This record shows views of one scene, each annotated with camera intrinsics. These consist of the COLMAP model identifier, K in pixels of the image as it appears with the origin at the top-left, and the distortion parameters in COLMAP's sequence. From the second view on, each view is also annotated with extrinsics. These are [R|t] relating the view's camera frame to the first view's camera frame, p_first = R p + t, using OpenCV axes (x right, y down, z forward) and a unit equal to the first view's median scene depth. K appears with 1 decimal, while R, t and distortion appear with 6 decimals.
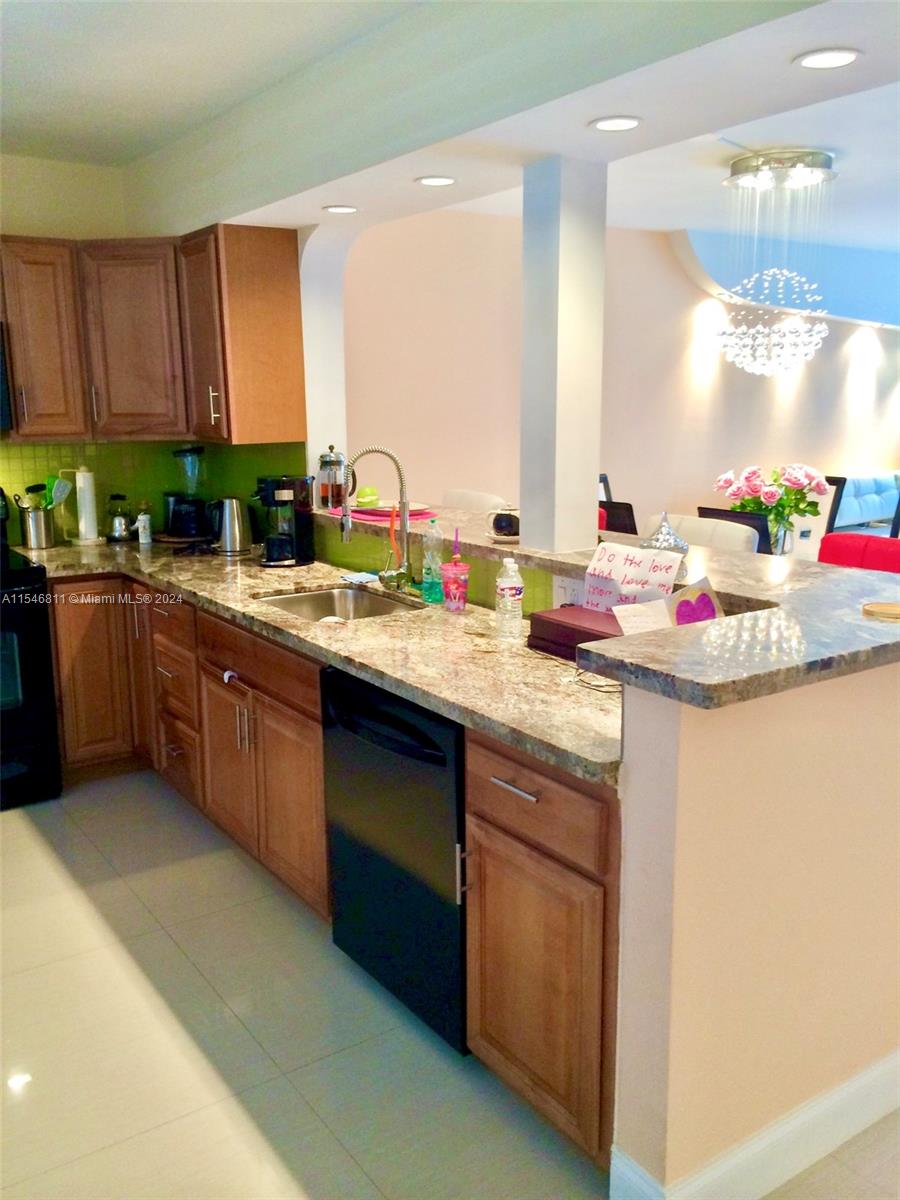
lens RADIAL K [[1025.4, 0, 450.8], [0, 1025.4, 599.9], [0, 0, 1]] dist [0.077478, -0.075570]
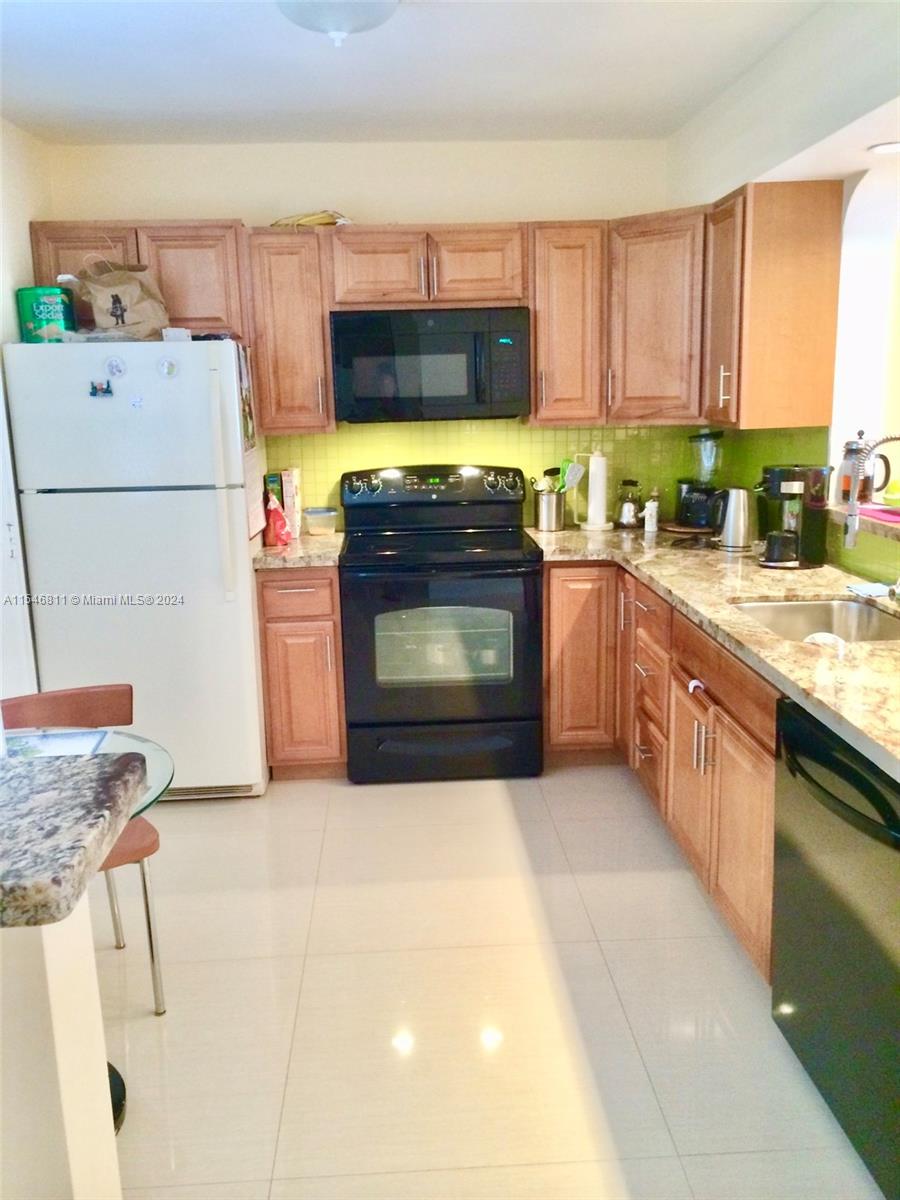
lens RADIAL K [[1025.4, 0, 447.3], [0, 1025.4, 597.5], [0, 0, 1]] dist [0.077478, -0.075570]
pose [[0.851172, 0.096323, -0.515973, 0.050340], [-0.088437, 0.995282, 0.039913, -0.017187], [0.517383, 0.011658, 0.855674, 0.090705]]
